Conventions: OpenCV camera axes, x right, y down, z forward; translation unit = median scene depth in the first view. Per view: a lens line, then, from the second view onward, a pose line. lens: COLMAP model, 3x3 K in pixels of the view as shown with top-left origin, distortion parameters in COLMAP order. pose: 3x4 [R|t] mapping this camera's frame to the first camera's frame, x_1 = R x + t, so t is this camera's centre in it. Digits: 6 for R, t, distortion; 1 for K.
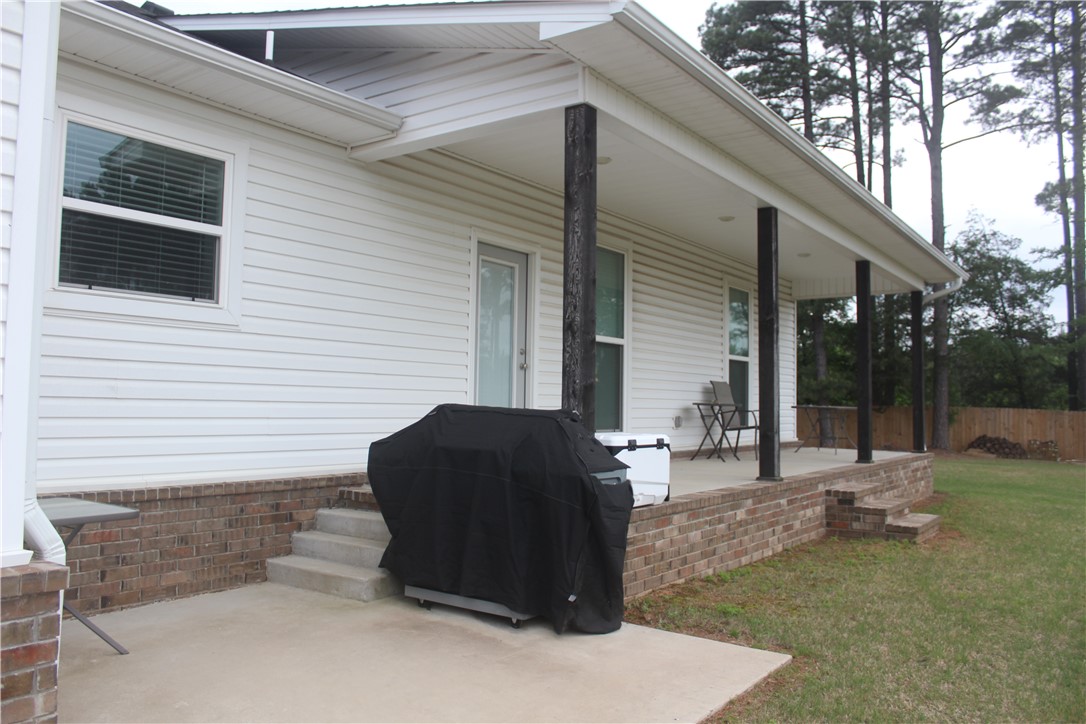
lens RADIAL K [[900.7, 0, 536.1], [0, 900.7, 355.1], [0, 0, 1]] dist [-0.143302, 0.096871]
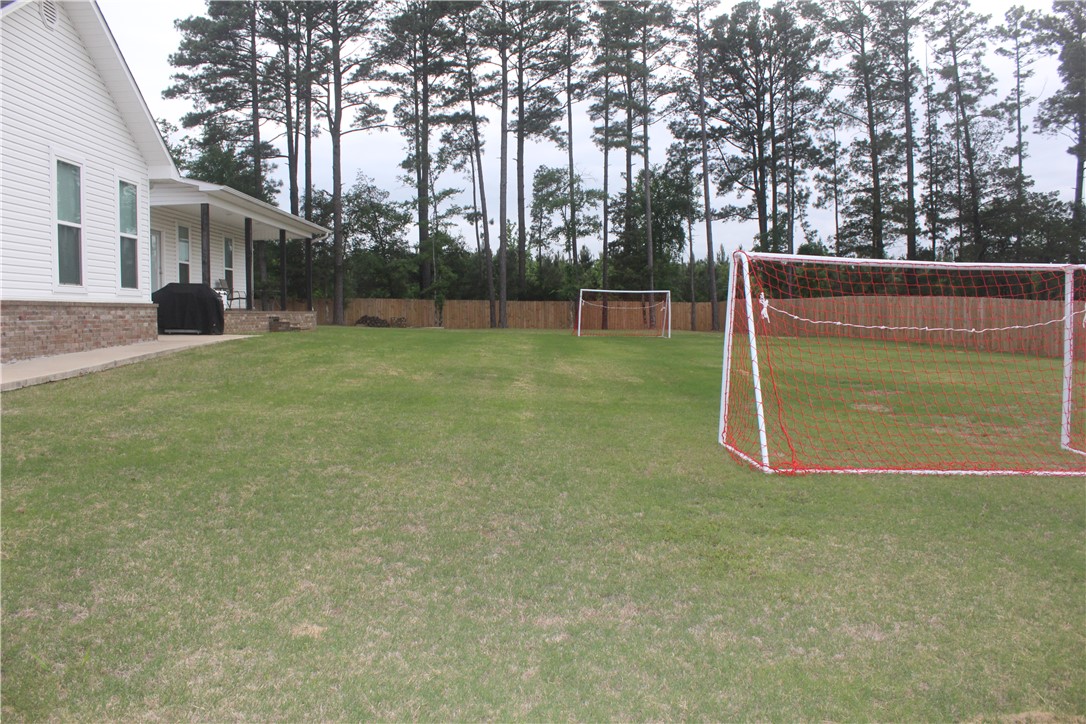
lens RADIAL K [[900.7, 0, 536.0], [0, 900.7, 354.2], [0, 0, 1]] dist [-0.143302, 0.096871]
pose [[0.818982, -0.048185, 0.571793, -0.176408], [-0.011759, 0.994850, 0.100678, -0.006674], [-0.573699, -0.089178, 0.814197, -0.529449]]
